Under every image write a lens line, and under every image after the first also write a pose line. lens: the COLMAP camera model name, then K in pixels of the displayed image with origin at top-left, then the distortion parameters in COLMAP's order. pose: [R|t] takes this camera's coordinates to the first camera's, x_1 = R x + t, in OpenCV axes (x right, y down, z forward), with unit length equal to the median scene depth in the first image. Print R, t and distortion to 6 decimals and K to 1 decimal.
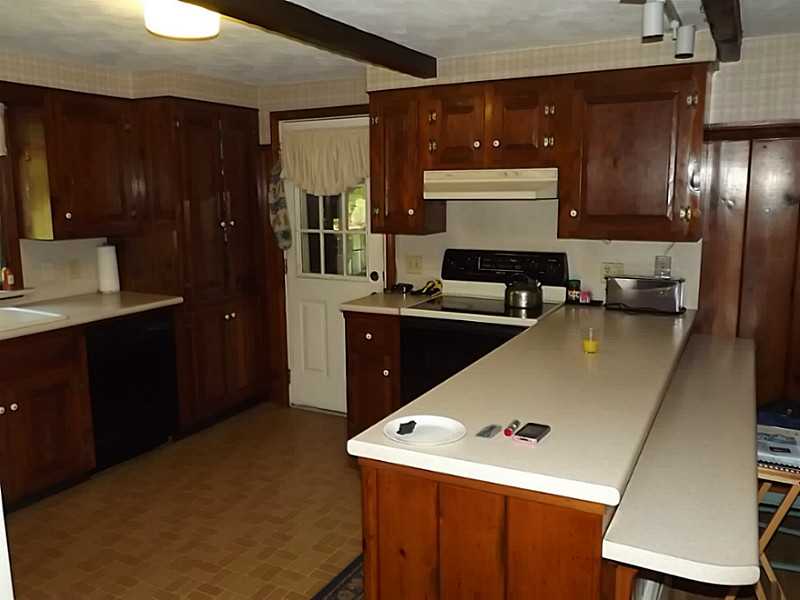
lens RADIAL K [[667.6, 0, 400.0], [0, 667.6, 300.0], [0, 0, 1]] dist [0.008207, -0.003482]
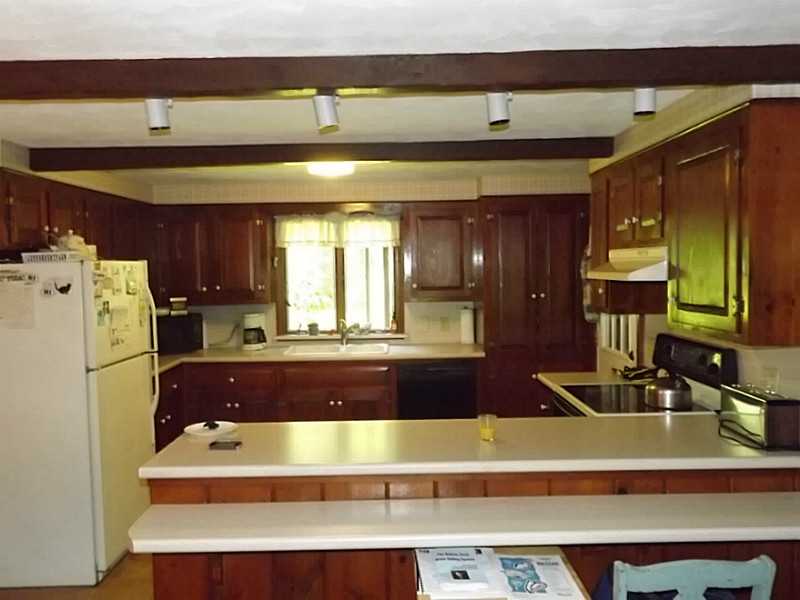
lens RADIAL K [[667.6, 0, 400.0], [0, 667.6, 300.0], [0, 0, 1]] dist [0.008207, -0.003482]
pose [[0.476766, 0.045253, -0.877865, 0.702343], [-0.130884, 0.991196, -0.019987, -0.057591], [0.869232, 0.124427, 0.478491, 0.262330]]
